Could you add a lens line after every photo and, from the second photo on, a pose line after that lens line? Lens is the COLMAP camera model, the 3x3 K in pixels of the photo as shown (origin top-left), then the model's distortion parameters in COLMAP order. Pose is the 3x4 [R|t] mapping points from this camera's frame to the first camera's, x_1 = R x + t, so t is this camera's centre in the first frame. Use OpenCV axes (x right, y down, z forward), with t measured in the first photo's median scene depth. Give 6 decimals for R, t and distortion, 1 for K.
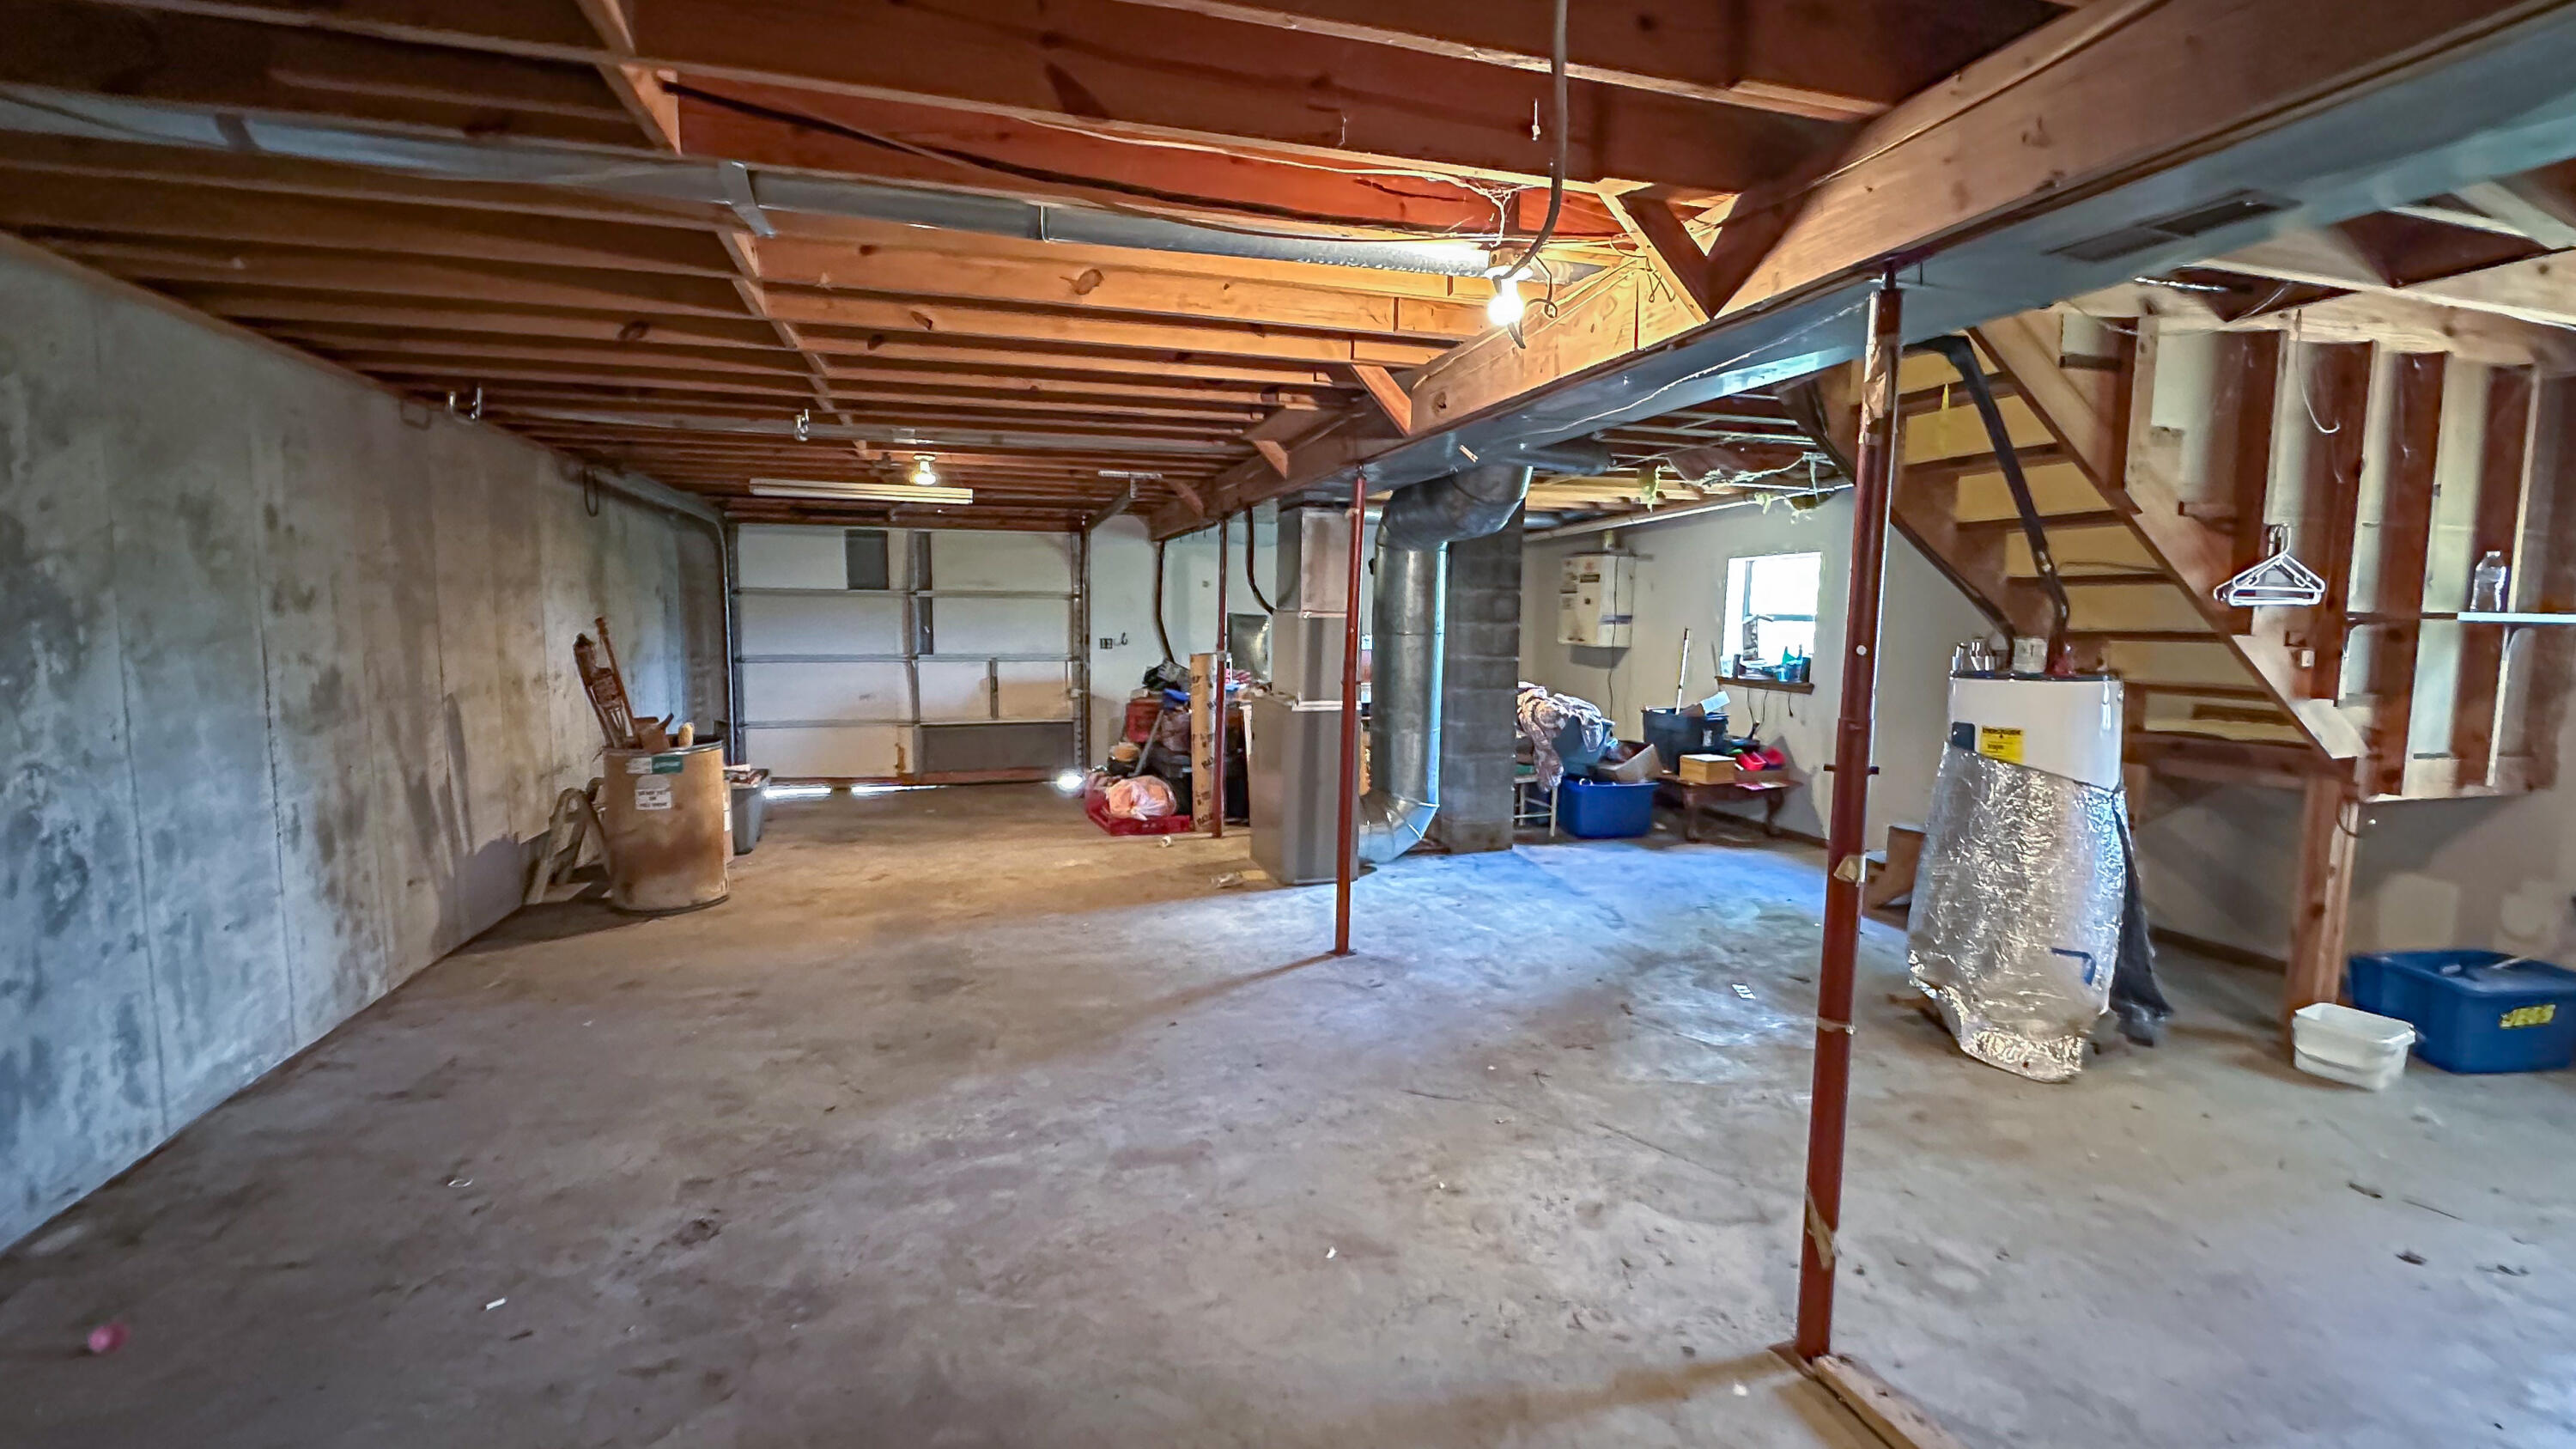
lens RADIAL K [[1067.1, 0, 1276.8], [0, 1067.1, 716.3], [0, 0, 1]] dist [0.003972, -0.004376]
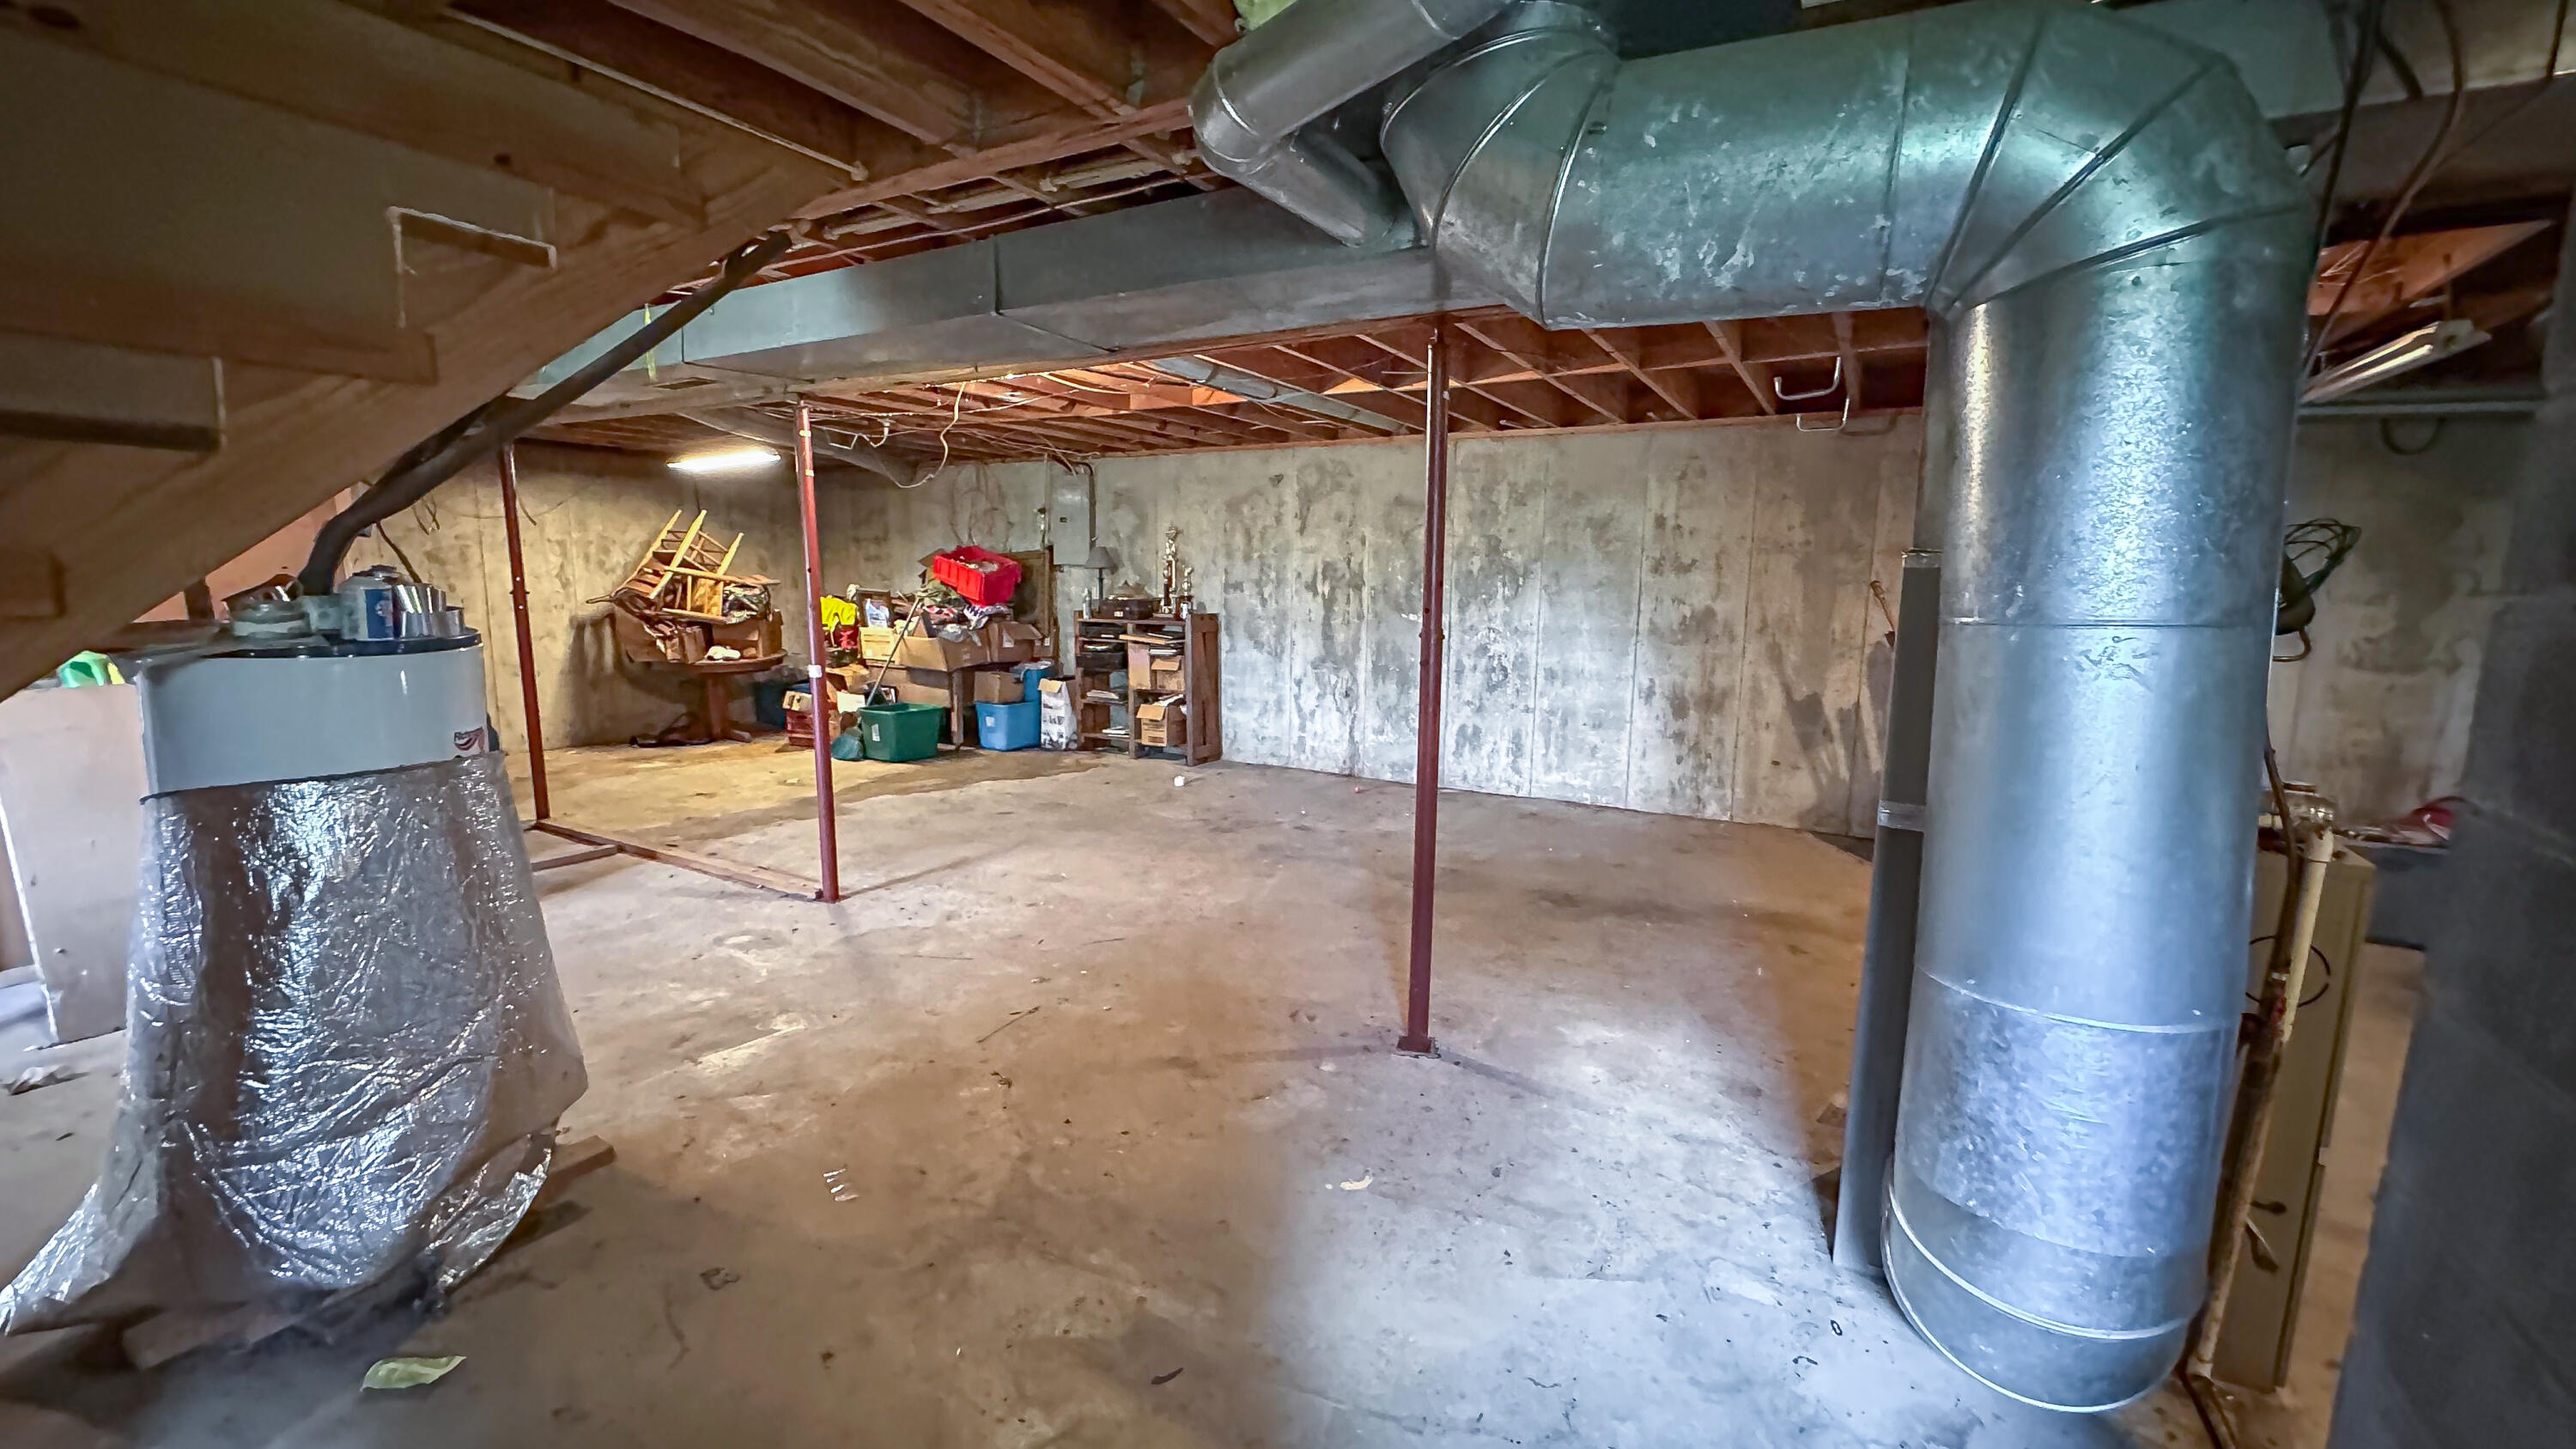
lens RADIAL K [[1067.1, 0, 1307.5], [0, 1067.1, 733.1], [0, 0, 1]] dist [0.003972, -0.004376]
pose [[-0.711570, 0.086720, -0.697243, 0.818187], [-0.085085, 0.974415, 0.208027, -0.165659], [0.697444, 0.207351, -0.685986, 1.949837]]
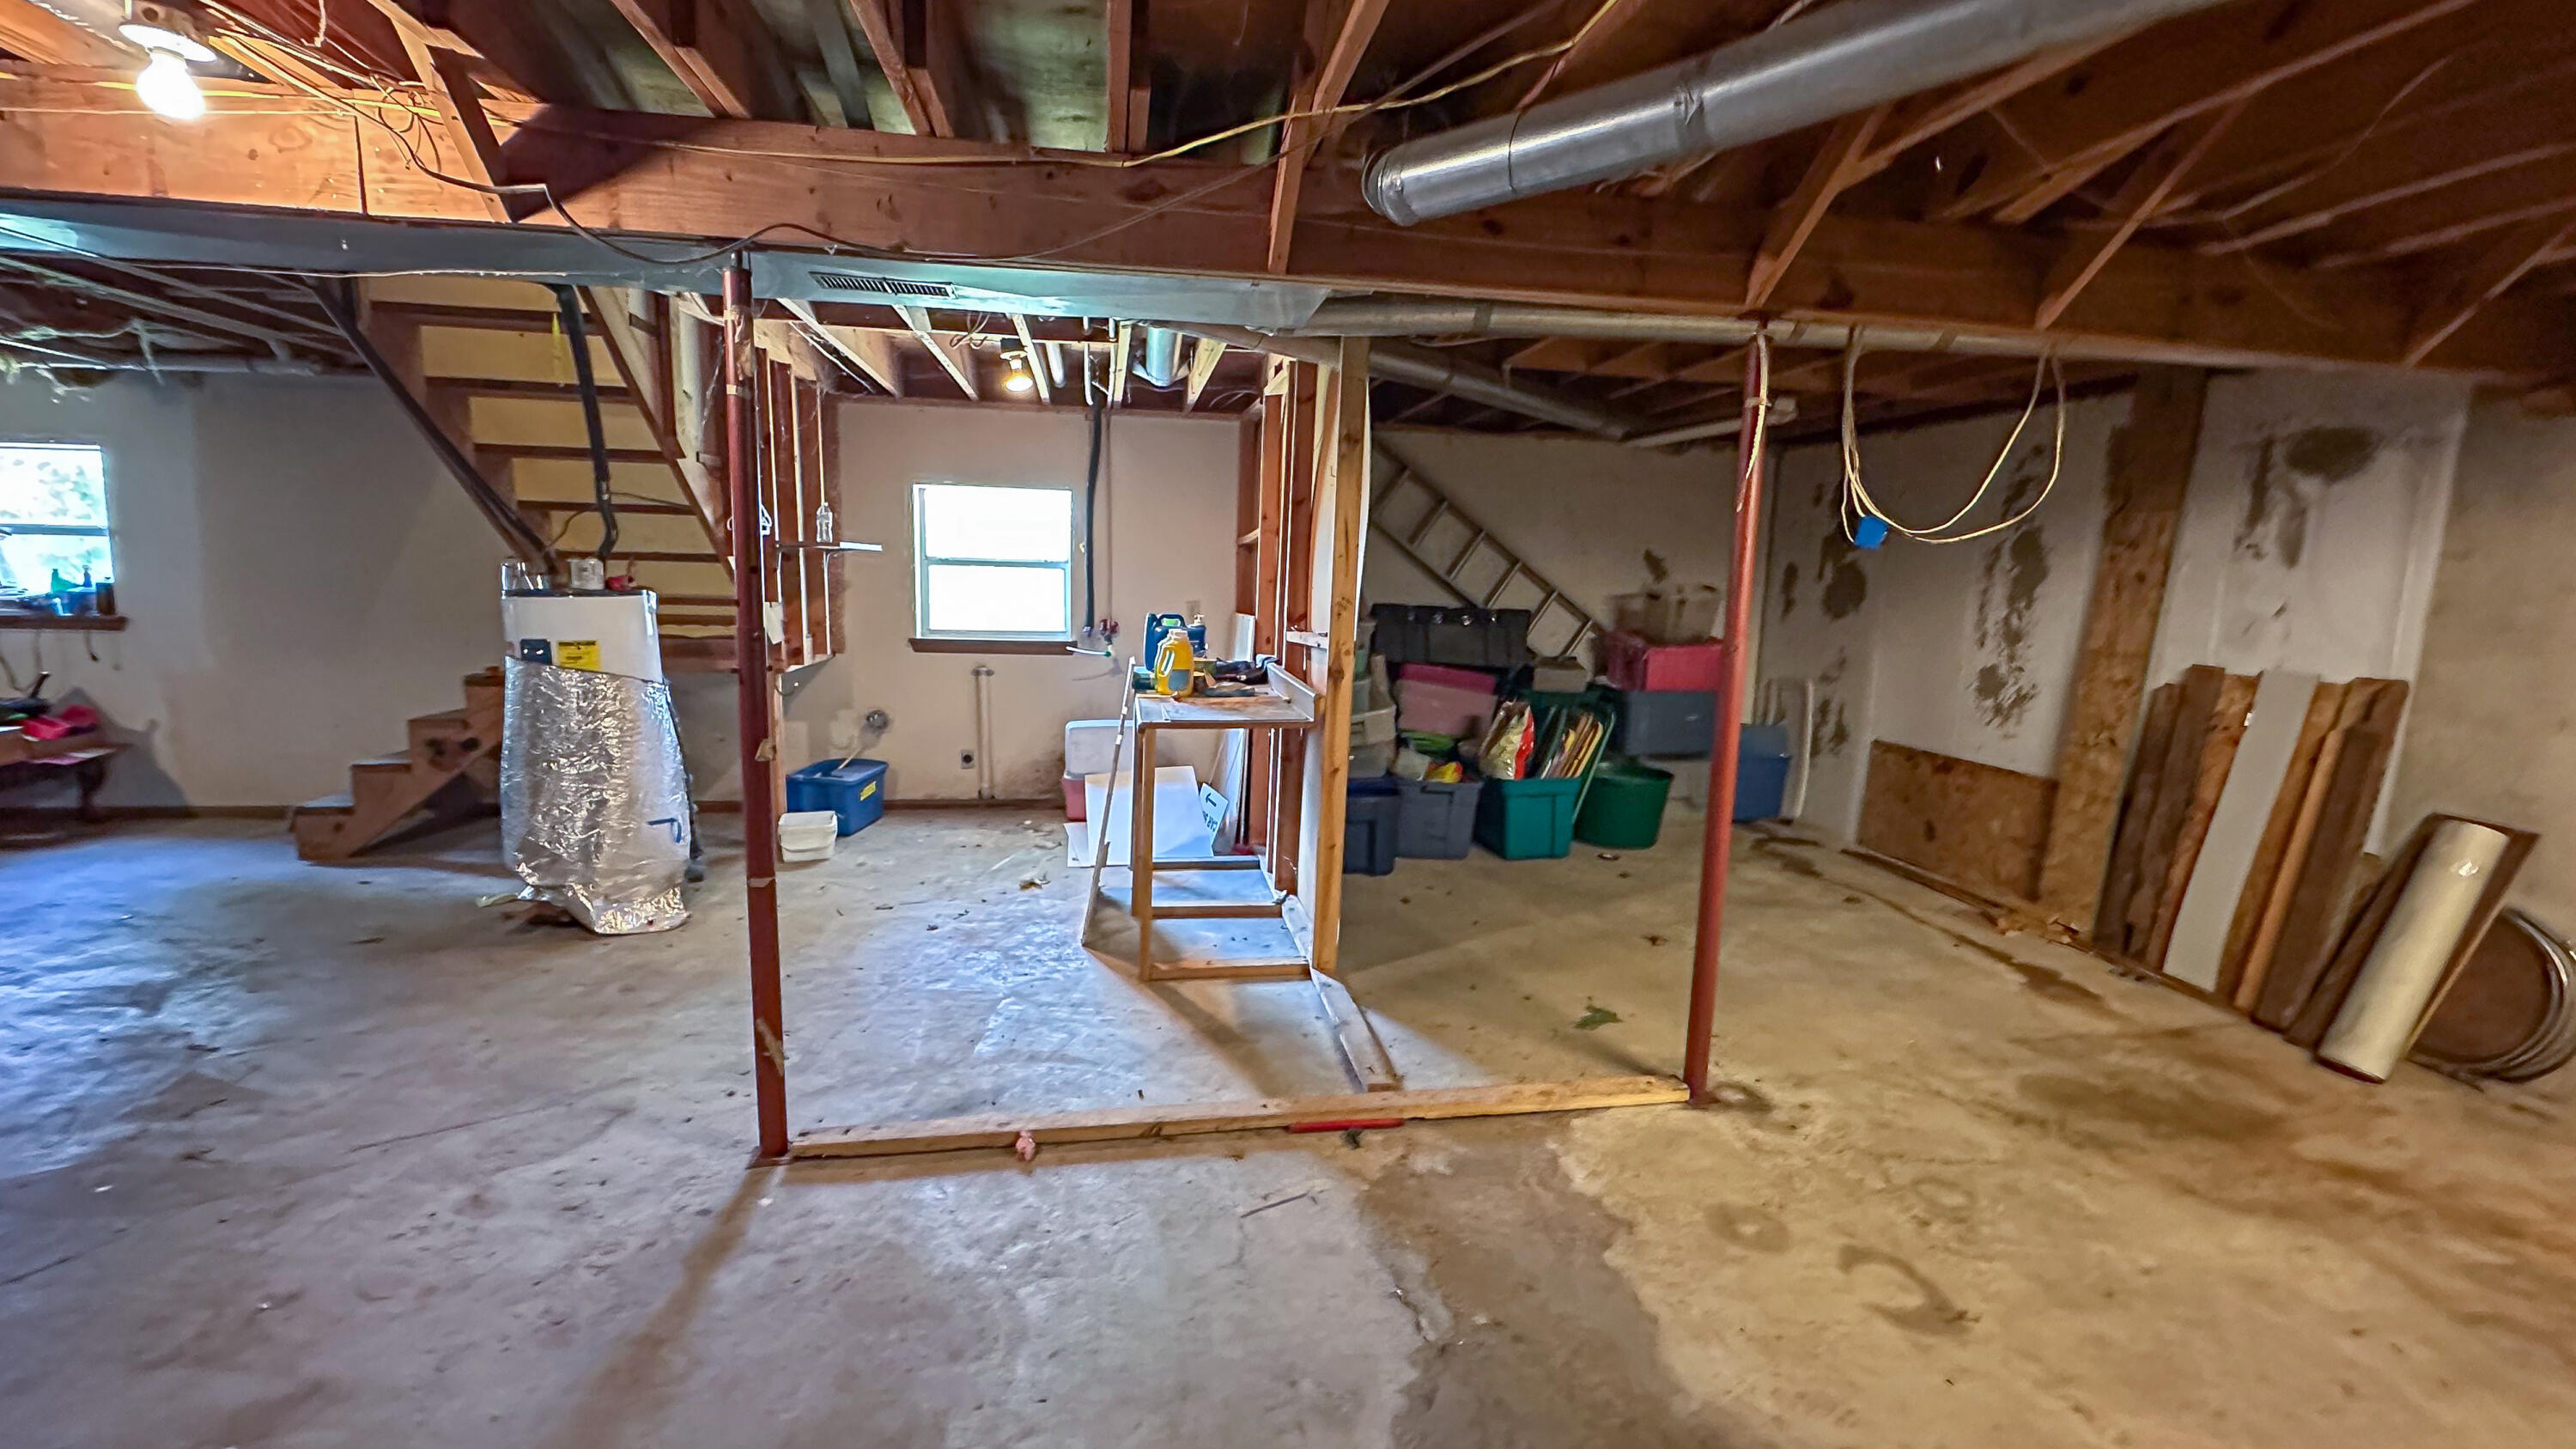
lens RADIAL K [[1067.1, 0, 1271.4], [0, 1067.1, 706.1], [0, 0, 1]] dist [0.003972, -0.004376]
pose [[0.131907, -0.135787, 0.981918, -0.345503], [0.071146, 0.989316, 0.127252, -0.011812], [-0.988706, 0.053074, 0.140158, 0.153736]]
